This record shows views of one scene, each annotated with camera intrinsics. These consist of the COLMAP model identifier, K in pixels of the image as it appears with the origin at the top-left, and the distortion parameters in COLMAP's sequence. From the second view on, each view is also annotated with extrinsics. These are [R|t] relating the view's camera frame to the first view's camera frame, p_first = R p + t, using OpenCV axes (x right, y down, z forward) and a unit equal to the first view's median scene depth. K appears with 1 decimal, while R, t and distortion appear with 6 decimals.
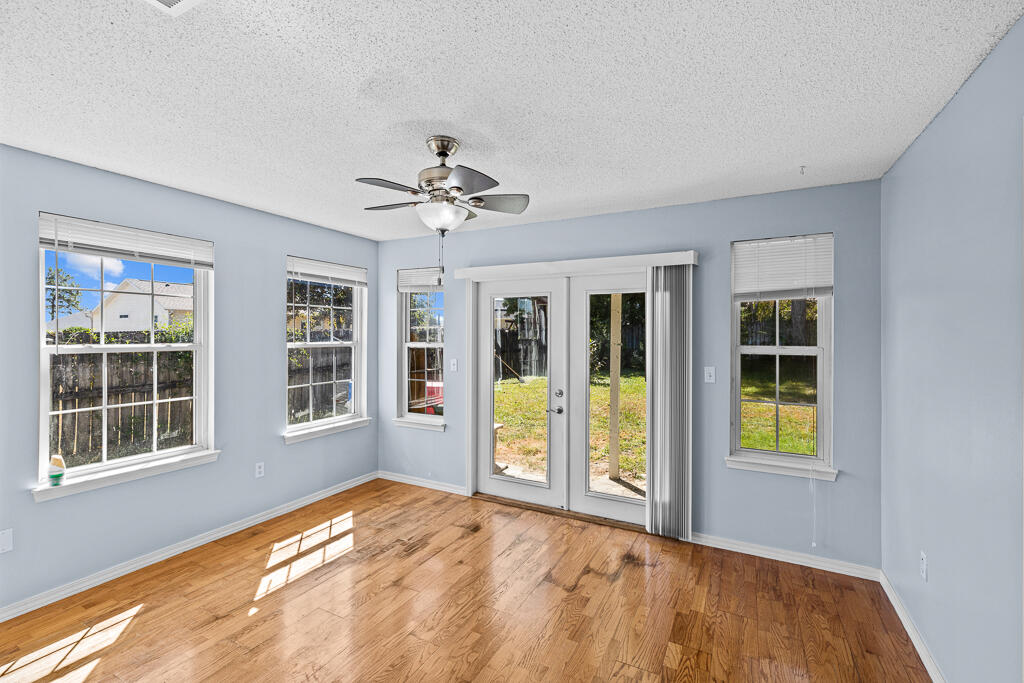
lens RADIAL K [[444.4, 0, 508.0], [0, 444.4, 339.3], [0, 0, 1]] dist [0.001666, 0.000548]
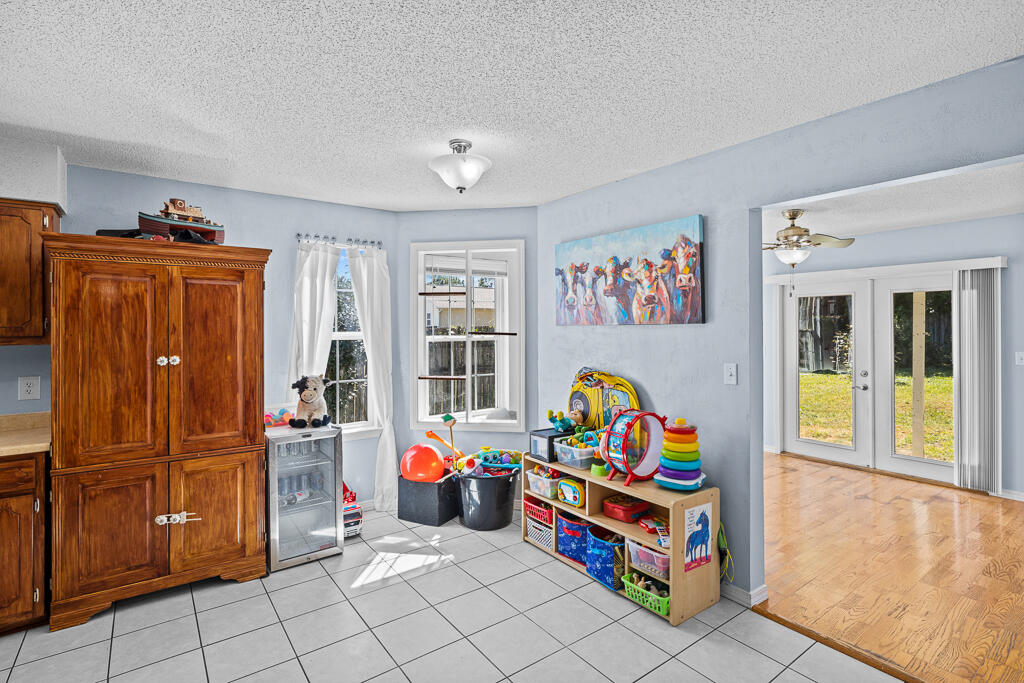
lens RADIAL K [[490.1, 0, 500.3], [0, 490.1, 325.8], [0, 0, 1]] dist [-0.010760, -0.001321]
pose [[0.898548, -0.007936, -0.438803, -0.217492], [0.001300, 0.999880, -0.015422, 0.007246], [0.438873, 0.013287, 0.898451, -0.729723]]
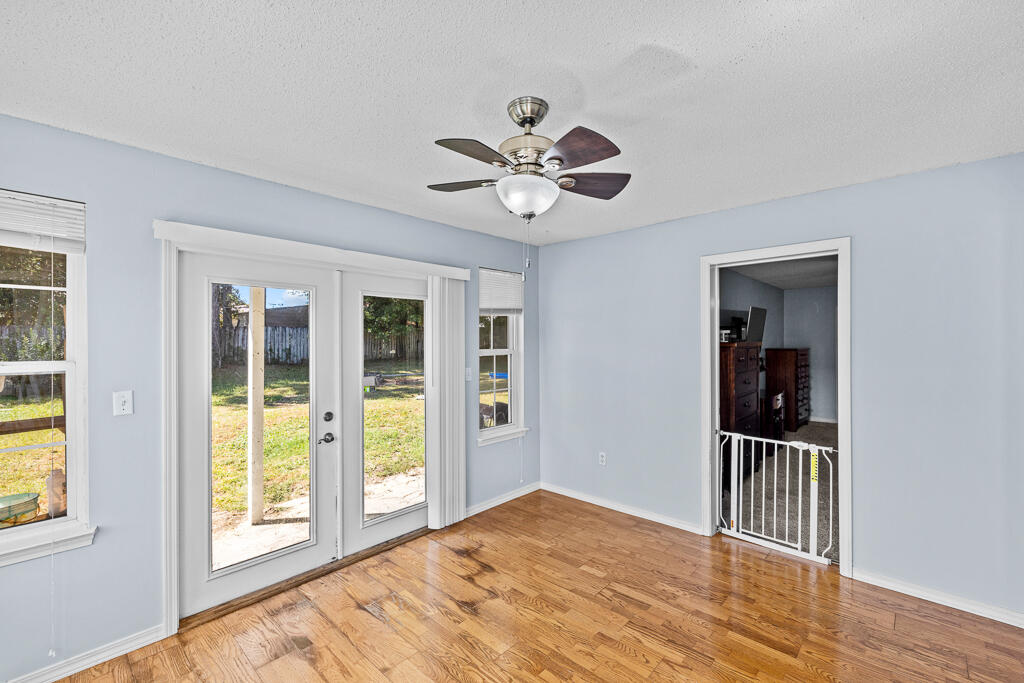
lens RADIAL K [[444.4, 0, 507.3], [0, 444.4, 344.2], [0, 0, 1]] dist [0.001666, 0.000548]
pose [[0.246166, -0.012947, 0.969141, -0.616136], [0.012767, 0.999867, 0.010115, -0.011033], [-0.969144, 0.009883, 0.246299, 0.540444]]
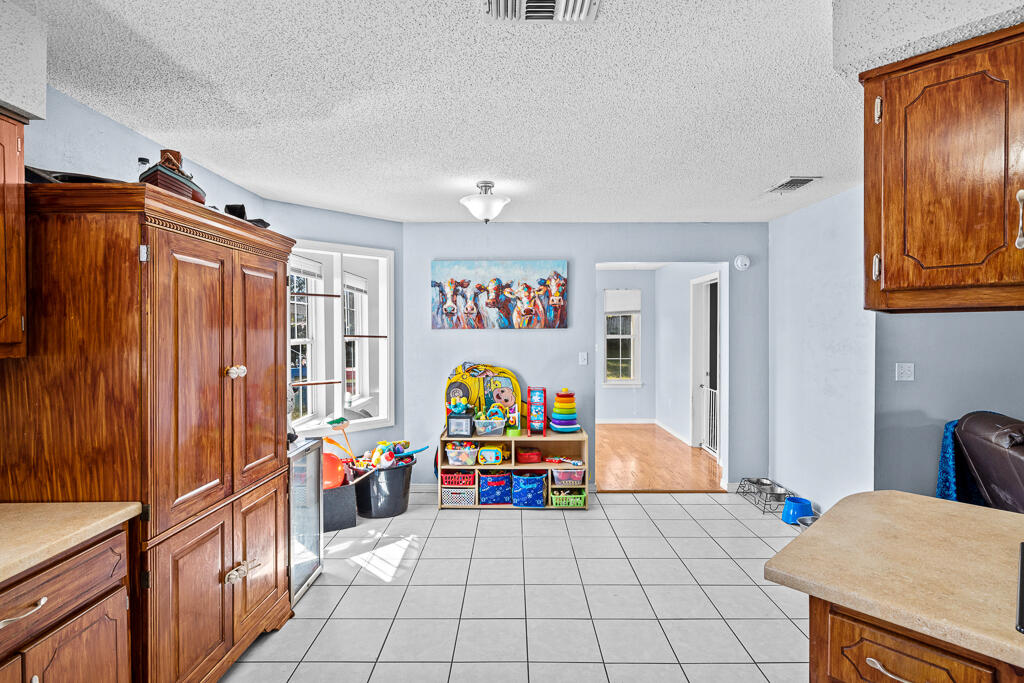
lens RADIAL K [[490.1, 0, 511.0], [0, 490.1, 334.1], [0, 0, 1]] dist [-0.010760, -0.001321]
pose [[0.894115, -0.007628, 0.447773, -0.947307], [0.009404, 0.999954, -0.001743, 0.007630], [-0.447739, 0.005769, 0.894145, -0.939899]]
